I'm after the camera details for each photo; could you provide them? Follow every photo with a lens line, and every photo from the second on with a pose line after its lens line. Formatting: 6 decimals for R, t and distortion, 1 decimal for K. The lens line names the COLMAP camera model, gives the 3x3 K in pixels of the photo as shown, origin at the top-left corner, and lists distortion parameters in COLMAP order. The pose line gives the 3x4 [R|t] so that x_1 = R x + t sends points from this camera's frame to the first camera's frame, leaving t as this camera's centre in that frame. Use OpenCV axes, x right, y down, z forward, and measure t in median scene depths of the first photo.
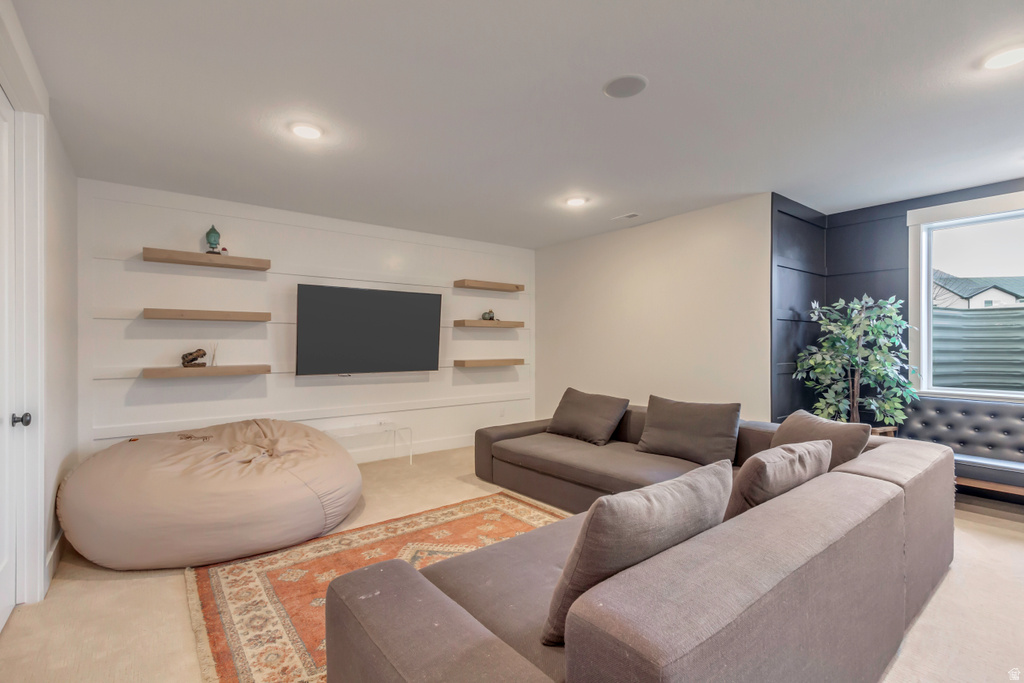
lens RADIAL K [[472.2, 0, 513.9], [0, 472.2, 344.7], [0, 0, 1]] dist [0.008712, -0.002178]
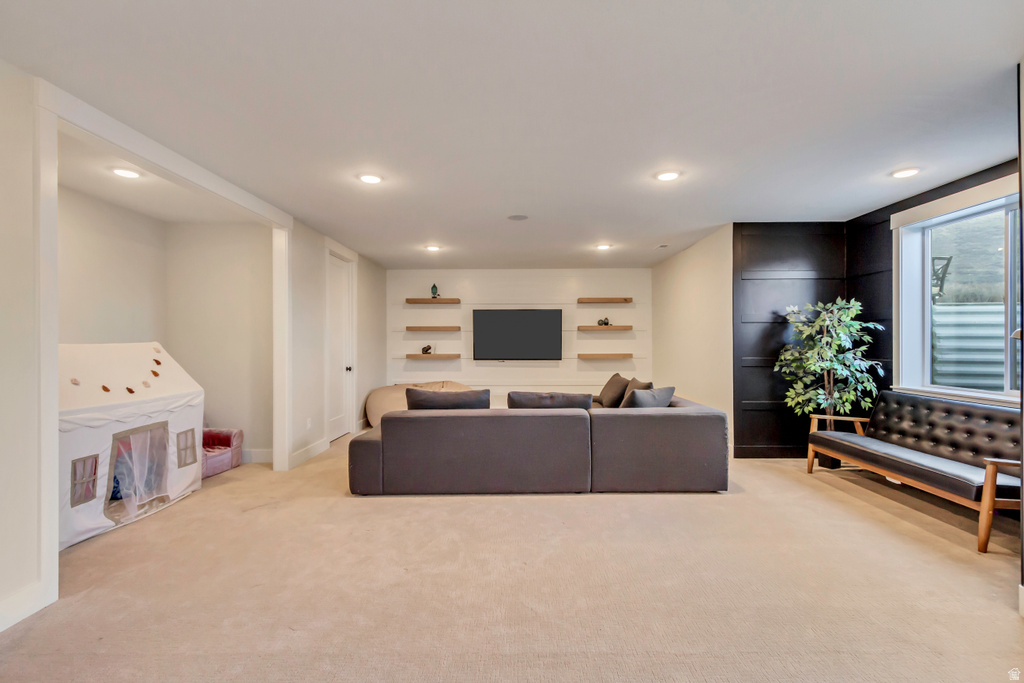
lens RADIAL K [[472.2, 0, 512.1], [0, 472.2, 341.4], [0, 0, 1]] dist [0.008712, -0.002178]
pose [[0.783015, -0.002927, -0.621996, 0.820107], [0.000539, 0.999992, -0.004027, 0.001098], [0.622002, 0.002818, 0.783010, -0.342473]]
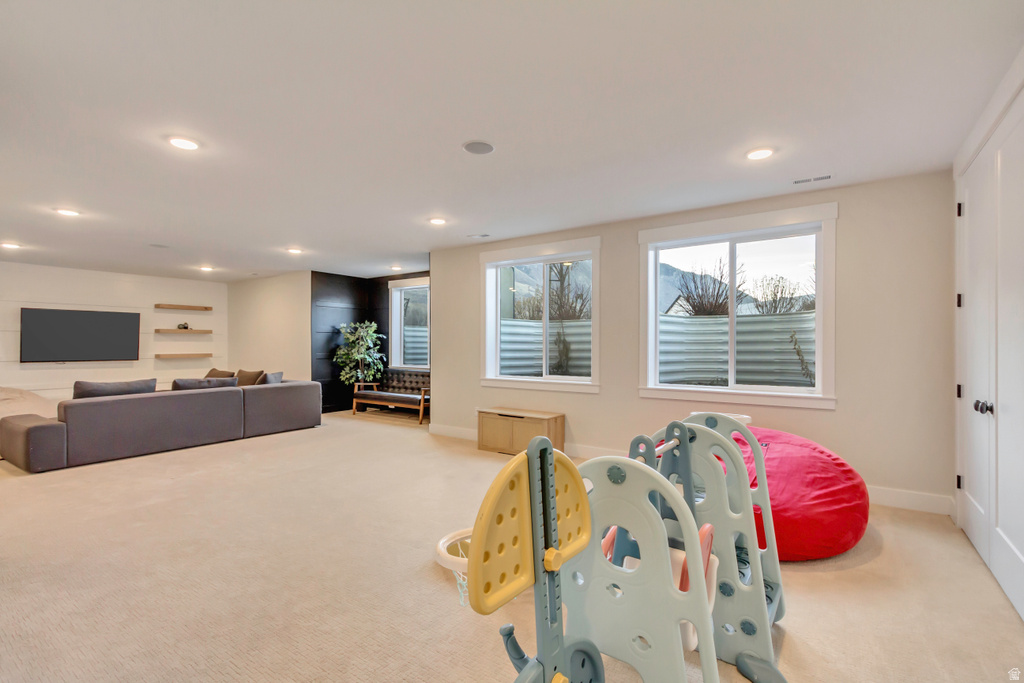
lens RADIAL K [[472.2, 0, 516.9], [0, 472.2, 345.1], [0, 0, 1]] dist [0.008712, -0.002178]
pose [[0.953527, 0.000337, 0.301307, 0.735476], [0.000055, 0.999999, -0.001294, 0.005353], [-0.301307, 0.001250, 0.953526, -1.175491]]
